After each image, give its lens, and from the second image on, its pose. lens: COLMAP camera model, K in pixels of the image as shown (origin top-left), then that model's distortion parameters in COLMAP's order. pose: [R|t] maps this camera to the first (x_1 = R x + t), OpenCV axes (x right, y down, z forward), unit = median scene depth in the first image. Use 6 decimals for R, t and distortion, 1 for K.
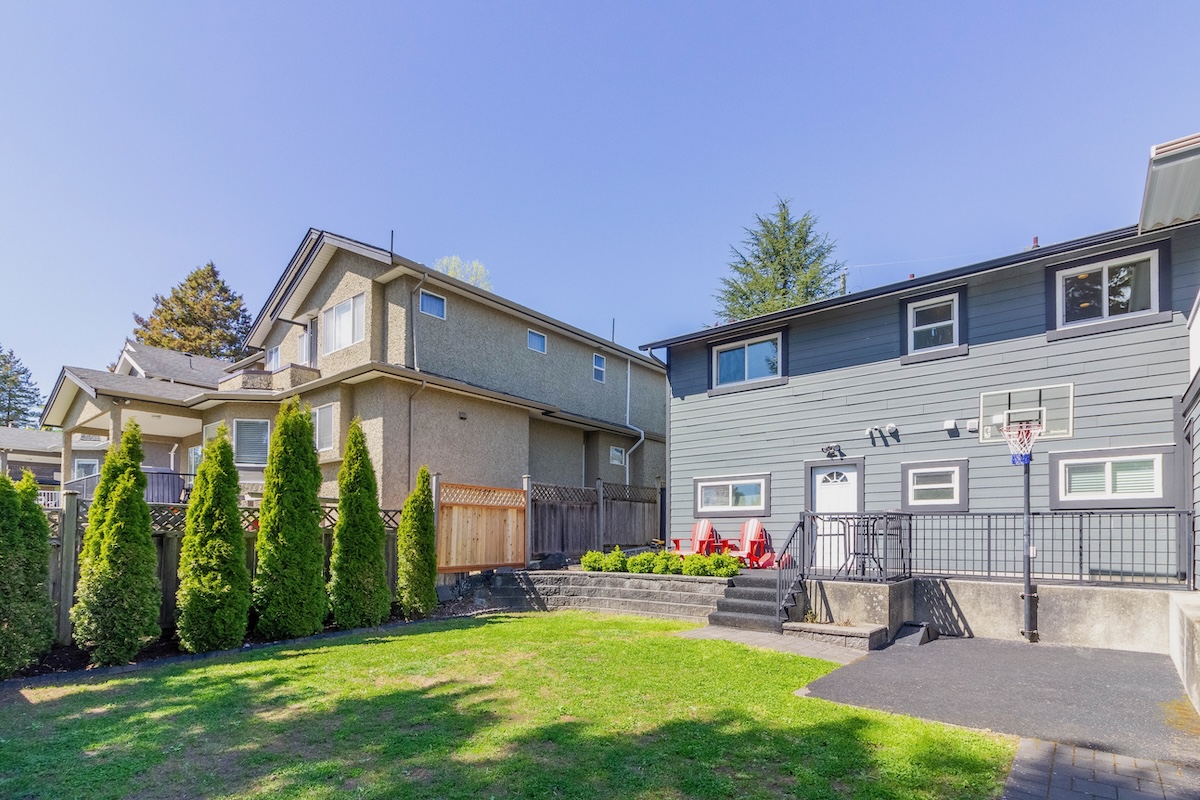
lens RADIAL K [[603.9, 0, 627.5], [0, 603.9, 521.1], [0, 0, 1]] dist [0.002162, 0.000369]
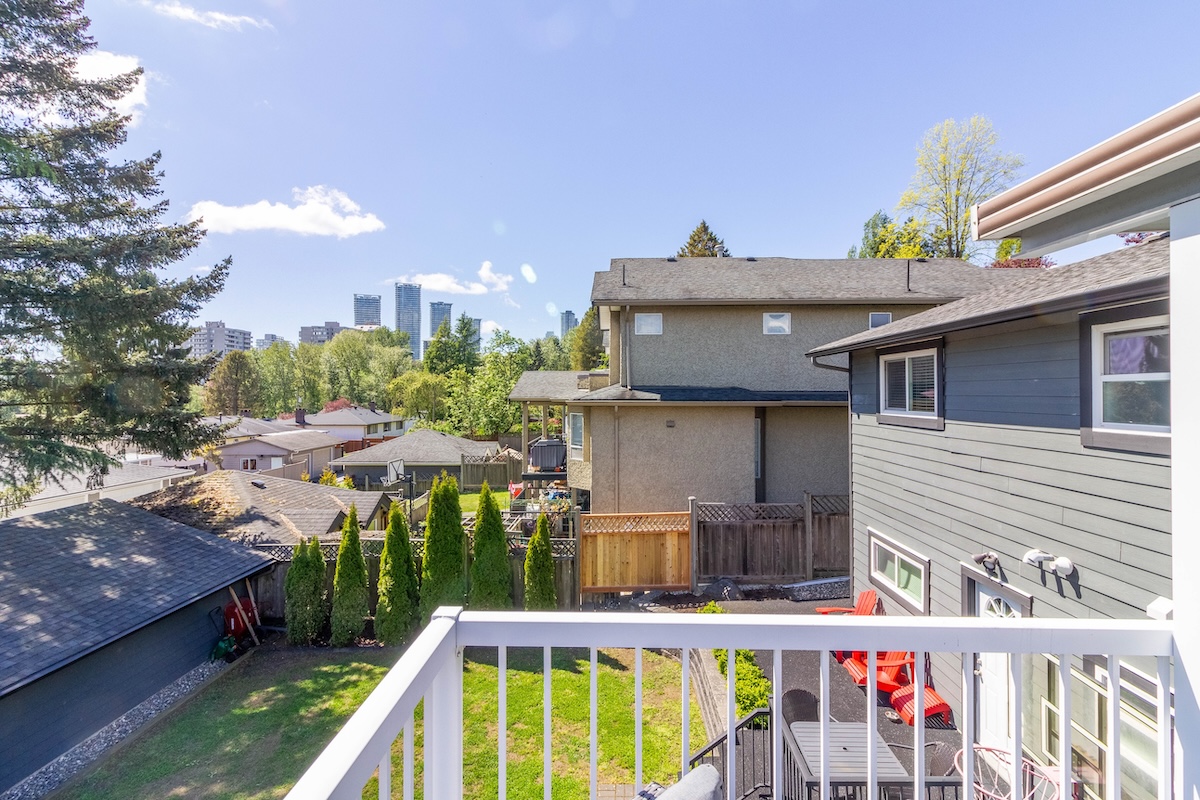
lens RADIAL K [[558.2, 0, 601.0], [0, 558.2, 385.1], [0, 0, 1]] dist [-0.011139, -0.000062]
pose [[0.593049, -0.013995, -0.805045, 0.531554], [0.024844, 0.999691, 0.000923, -0.289707], [0.804783, -0.020548, 0.593213, 0.366635]]
